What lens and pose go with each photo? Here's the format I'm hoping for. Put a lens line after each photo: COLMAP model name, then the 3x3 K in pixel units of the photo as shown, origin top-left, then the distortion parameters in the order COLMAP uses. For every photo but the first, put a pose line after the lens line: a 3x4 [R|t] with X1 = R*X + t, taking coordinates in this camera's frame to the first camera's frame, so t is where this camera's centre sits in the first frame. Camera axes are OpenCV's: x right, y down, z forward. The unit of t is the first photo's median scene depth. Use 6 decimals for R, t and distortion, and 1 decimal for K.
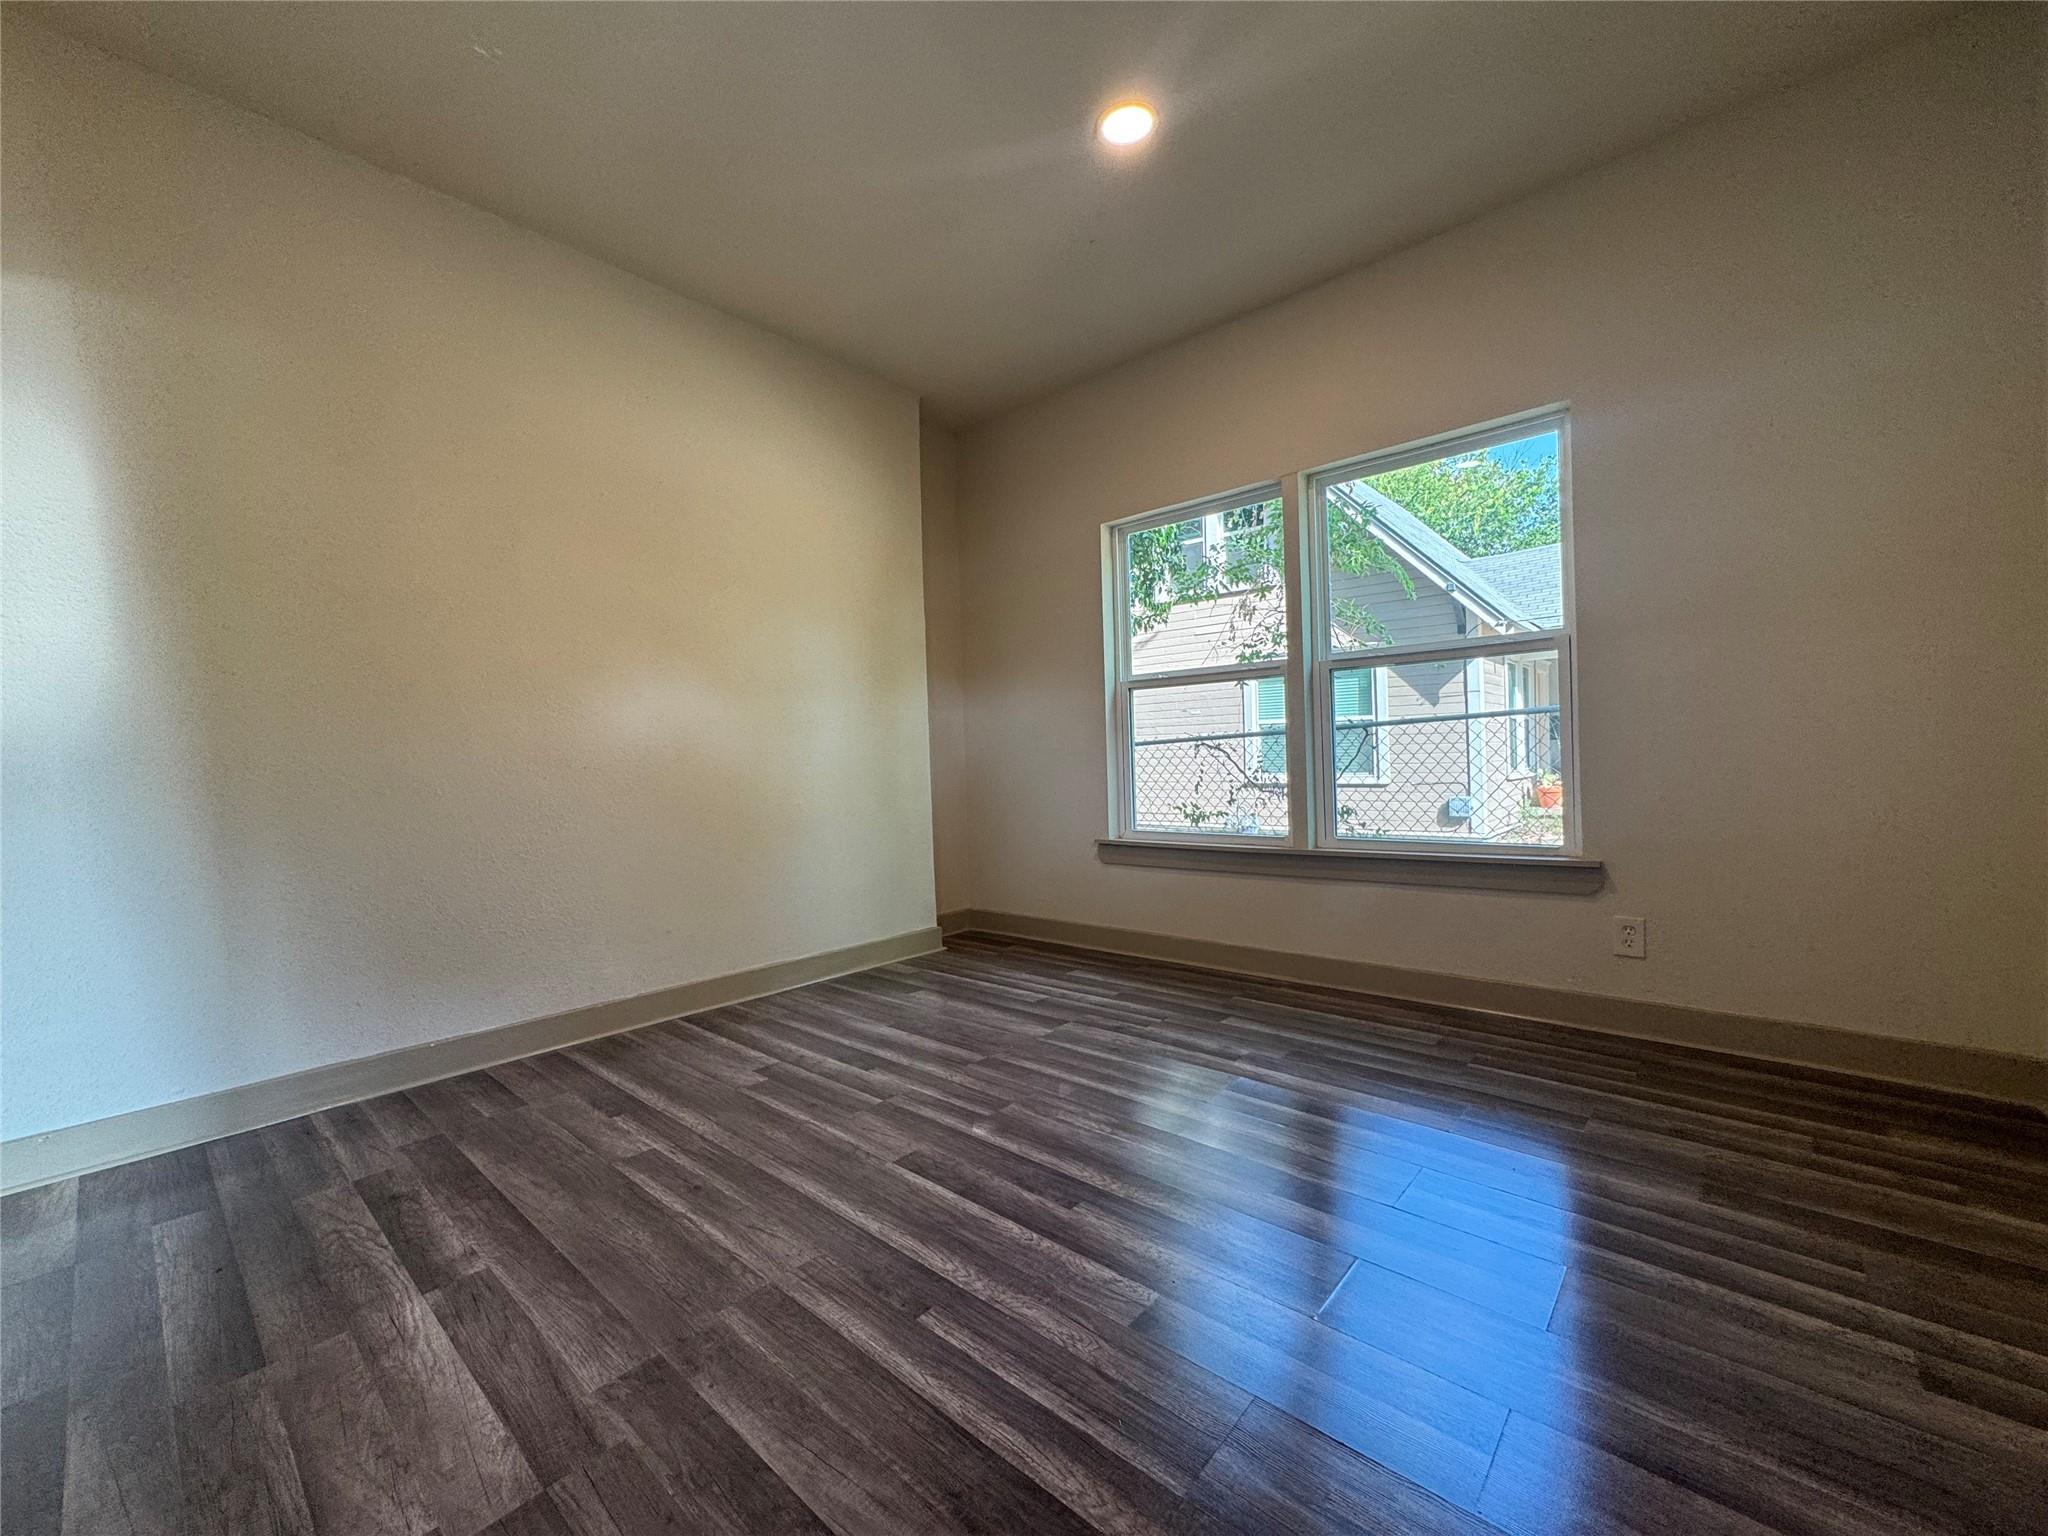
lens RADIAL K [[822.0, 0, 1025.5], [0, 822.0, 768.2], [0, 0, 1]] dist [-0.004562, 0.000486]
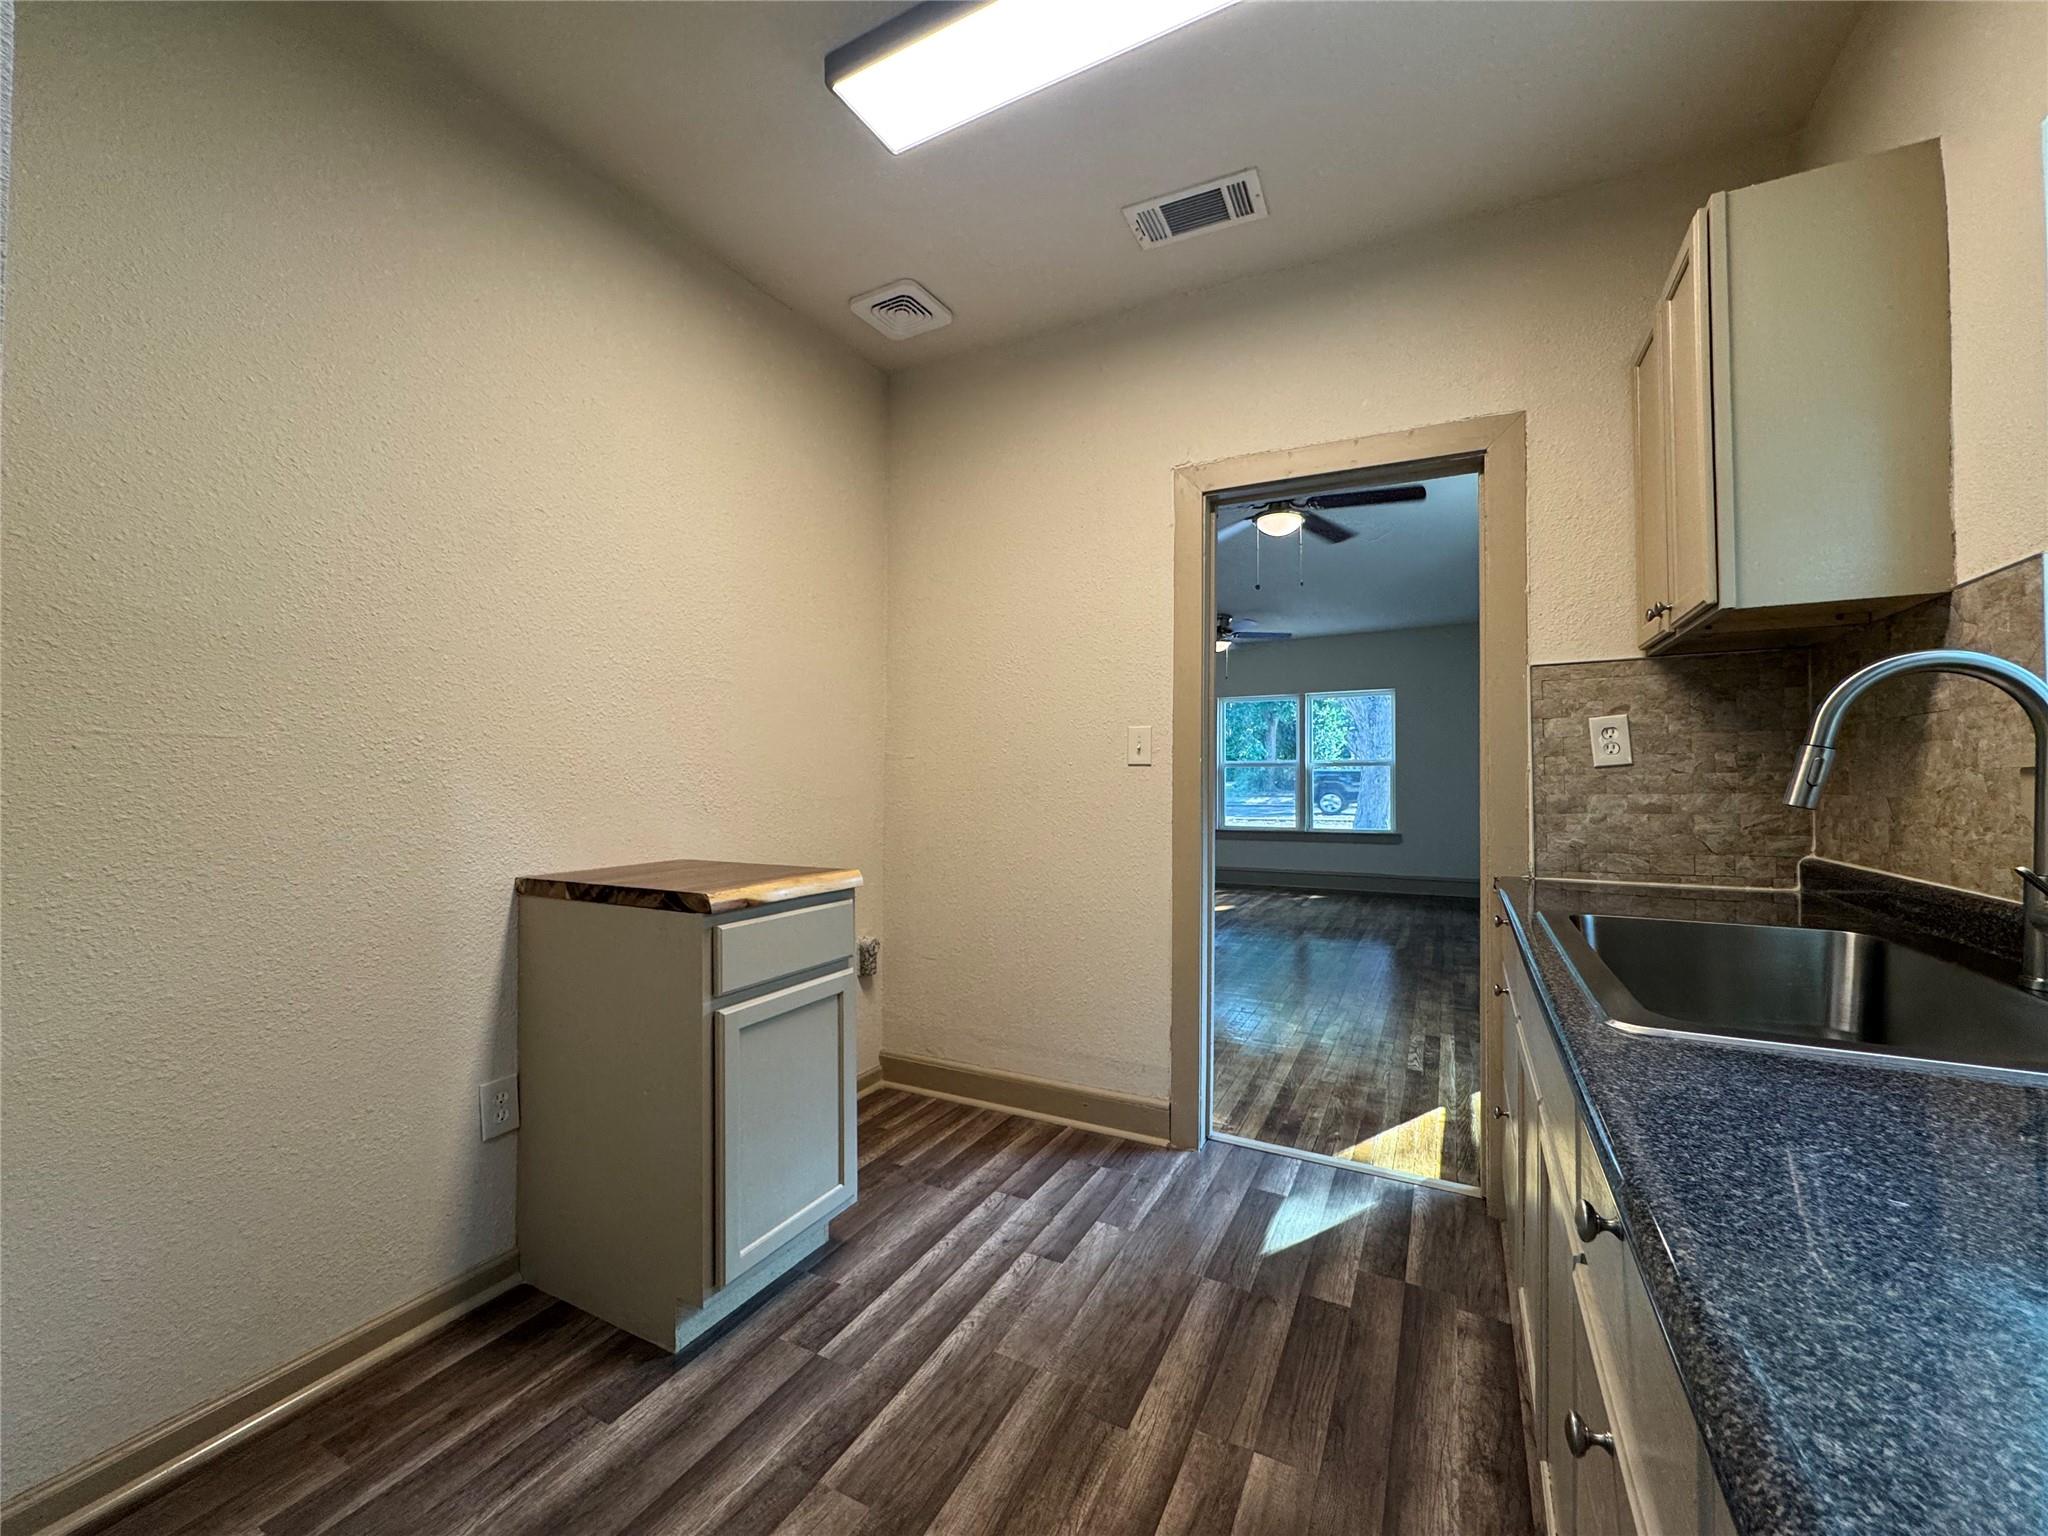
lens RADIAL K [[822.0, 0, 1026.7], [0, 822.0, 769.5], [0, 0, 1]] dist [-0.004562, 0.000486]
pose [[-0.230569, 0.078333, 0.969898, -1.039989], [0.100216, 0.993366, -0.056405, -0.032085], [-0.967882, 0.084194, -0.236889, 1.127001]]
